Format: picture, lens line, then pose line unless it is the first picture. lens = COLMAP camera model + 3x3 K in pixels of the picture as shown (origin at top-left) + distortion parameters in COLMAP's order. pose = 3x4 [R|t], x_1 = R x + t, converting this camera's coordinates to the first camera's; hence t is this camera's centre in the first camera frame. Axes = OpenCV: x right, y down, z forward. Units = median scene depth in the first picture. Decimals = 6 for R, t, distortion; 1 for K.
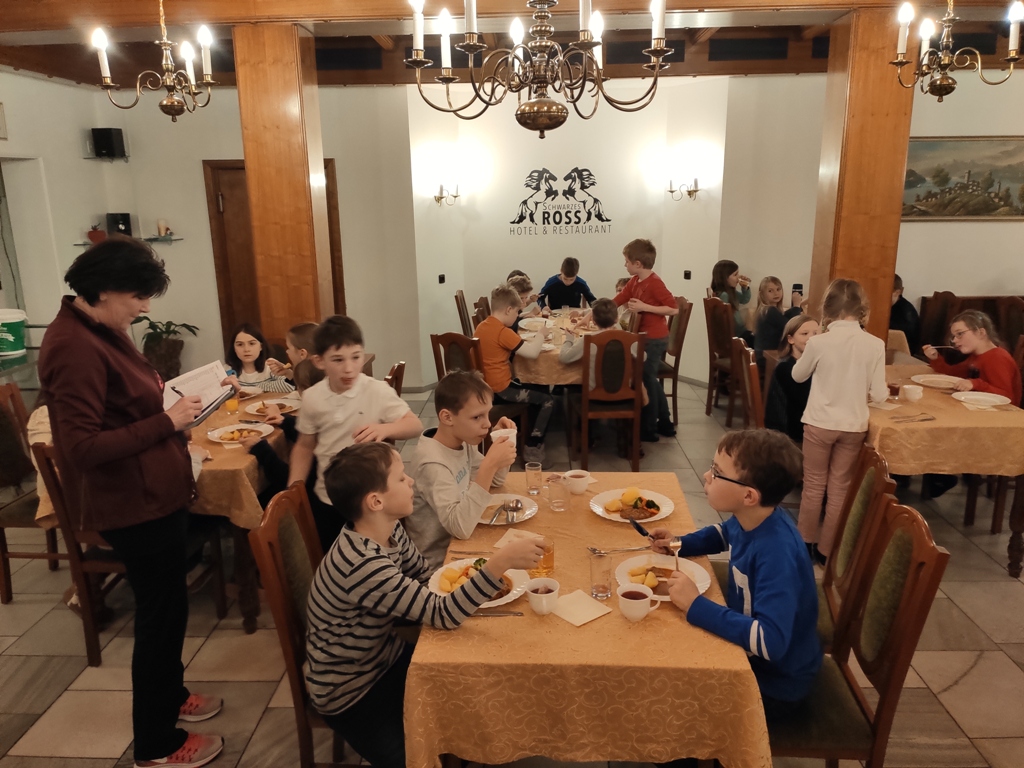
lens RADIAL K [[770.8, 0, 516.6], [0, 770.8, 388.5], [0, 0, 1]] dist [0.022621, -0.044684]
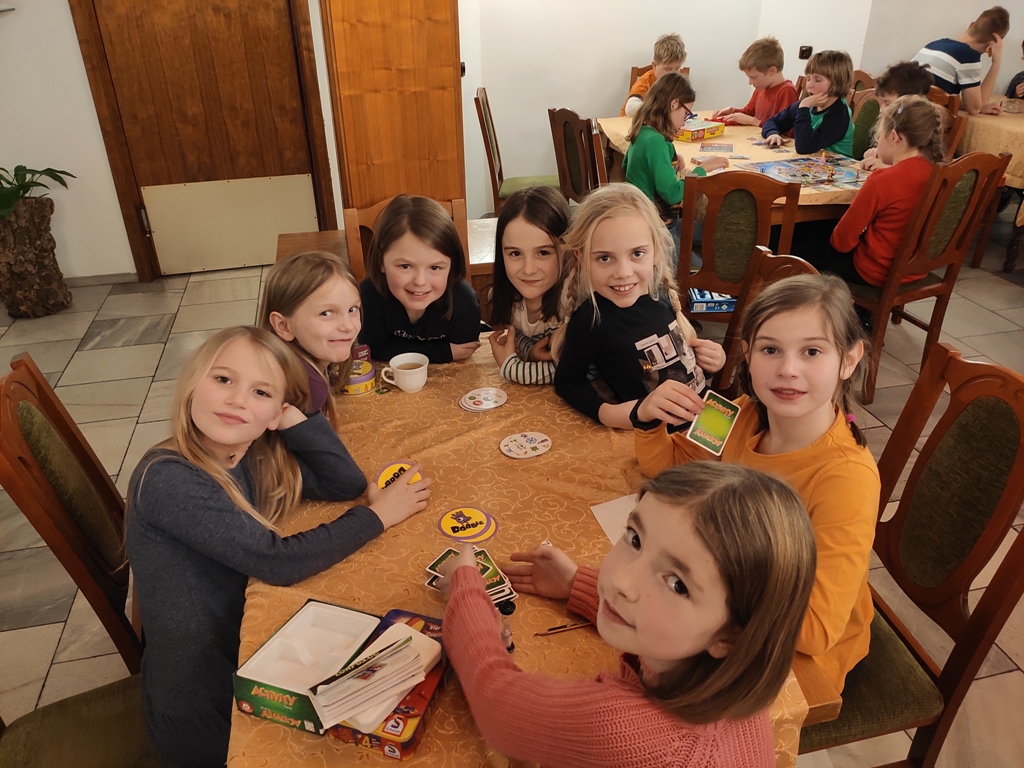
lens RADIAL K [[770.8, 0, 509.5], [0, 770.8, 382.1], [0, 0, 1]] dist [0.022621, -0.044684]
pose [[0.969945, -0.111563, 0.216240, -0.244284], [0.056659, 0.967821, 0.245177, -0.052111], [-0.236635, -0.225556, 0.945055, 0.352773]]
